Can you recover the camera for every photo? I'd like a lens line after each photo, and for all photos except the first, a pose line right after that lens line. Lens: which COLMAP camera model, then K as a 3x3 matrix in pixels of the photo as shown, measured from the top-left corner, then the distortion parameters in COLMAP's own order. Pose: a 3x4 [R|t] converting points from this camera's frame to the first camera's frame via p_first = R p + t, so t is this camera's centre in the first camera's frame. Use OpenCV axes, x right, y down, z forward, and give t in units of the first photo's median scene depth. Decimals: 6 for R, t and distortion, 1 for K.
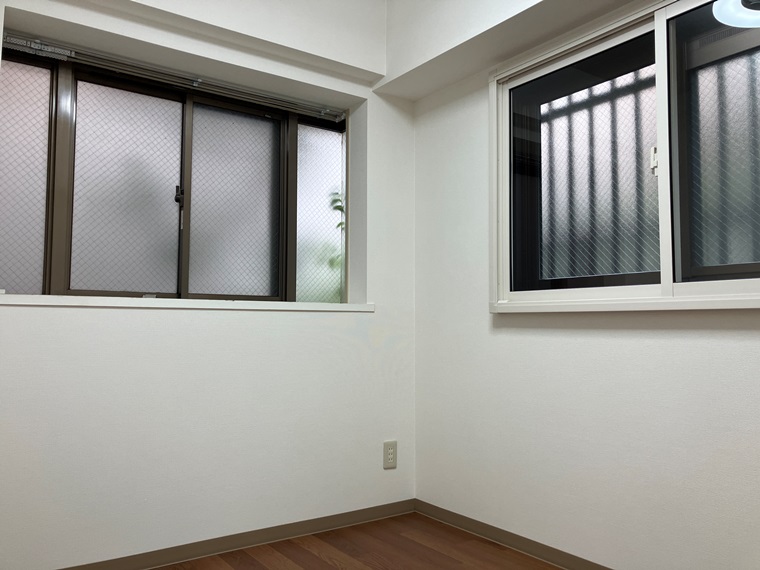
lens RADIAL K [[613.9, 0, 380.8], [0, 613.9, 284.4], [0, 0, 1]] dist [0.015635, -0.020969]
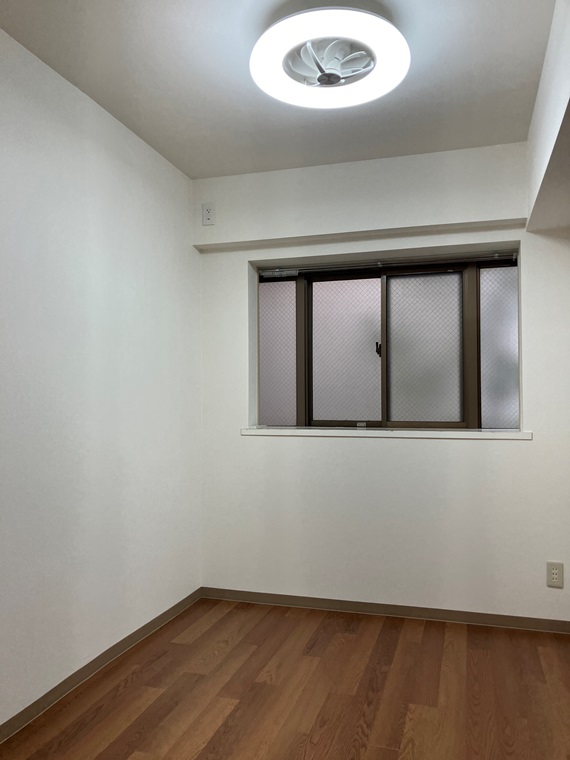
lens RADIAL K [[613.9, 0, 284.0], [0, 613.9, 383.3], [0, 0, 1]] dist [0.015635, -0.020969]
pose [[0.592110, -0.030084, -0.805296, 0.616203], [0.081241, 0.996440, 0.022509, -0.116544], [0.801752, -0.078751, 0.592446, 0.020376]]
